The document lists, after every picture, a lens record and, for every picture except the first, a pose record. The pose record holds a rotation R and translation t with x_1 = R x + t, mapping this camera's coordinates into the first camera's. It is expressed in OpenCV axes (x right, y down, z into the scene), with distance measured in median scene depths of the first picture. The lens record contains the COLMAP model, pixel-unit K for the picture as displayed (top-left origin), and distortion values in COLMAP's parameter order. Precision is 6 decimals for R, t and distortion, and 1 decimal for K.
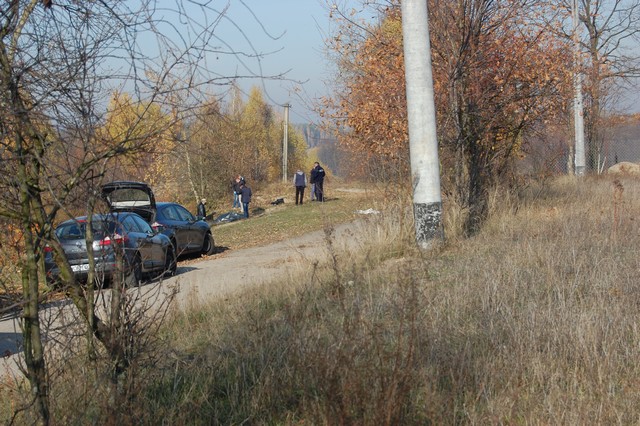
lens RADIAL K [[1450.1, 0, 320.0], [0, 1450.1, 213.0], [0, 0, 1]] dist [-0.016856, -0.110706]
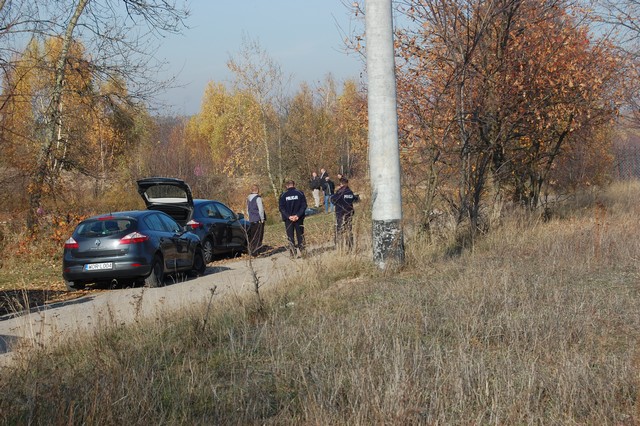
lens RADIAL K [[1450.1, 0, 320.0], [0, 1450.1, 213.0], [0, 0, 1]] dist [-0.016856, -0.110706]
pose [[0.996970, 0.028124, -0.072522, 0.052578], [-0.027719, 0.999594, 0.006594, -0.008673], [0.072678, -0.004564, 0.997345, 0.033087]]
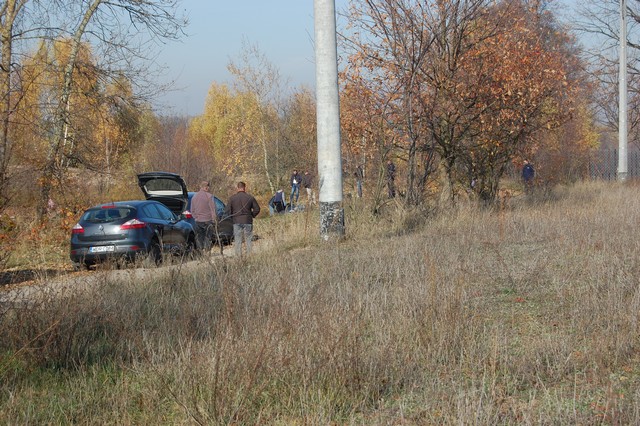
lens RADIAL K [[1450.1, 0, 320.0], [0, 1450.1, 213.0], [0, 0, 1]] dist [-0.016856, -0.110706]
pose [[0.996412, 0.037085, -0.076083, 0.082596], [-0.036749, 0.999308, 0.005811, -0.002289], [0.076246, -0.002994, 0.997085, -0.092156]]
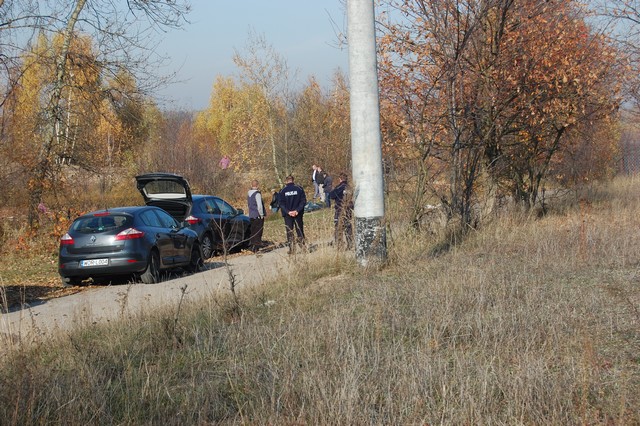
lens RADIAL K [[1450.1, 0, 320.0], [0, 1450.1, 213.0], [0, 0, 1]] dist [-0.016856, -0.110706]
pose [[0.996389, 0.027351, -0.080380, 0.062450], [-0.026573, 0.999589, 0.010739, -0.009913], [0.080641, -0.008565, 0.996706, 0.037319]]
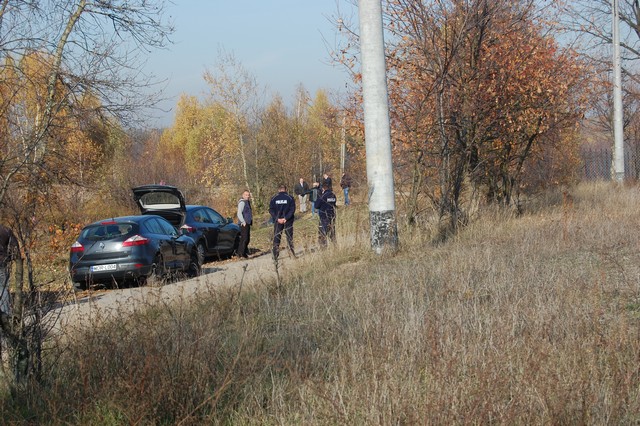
lens RADIAL K [[1450.1, 0, 320.0], [0, 1450.1, 213.0], [0, 0, 1]] dist [-0.016856, -0.110706]
pose [[0.998602, 0.008512, -0.052164, 0.044793], [-0.008571, 0.999963, -0.000912, -0.002175], [0.052154, 0.001357, 0.998638, -0.040509]]
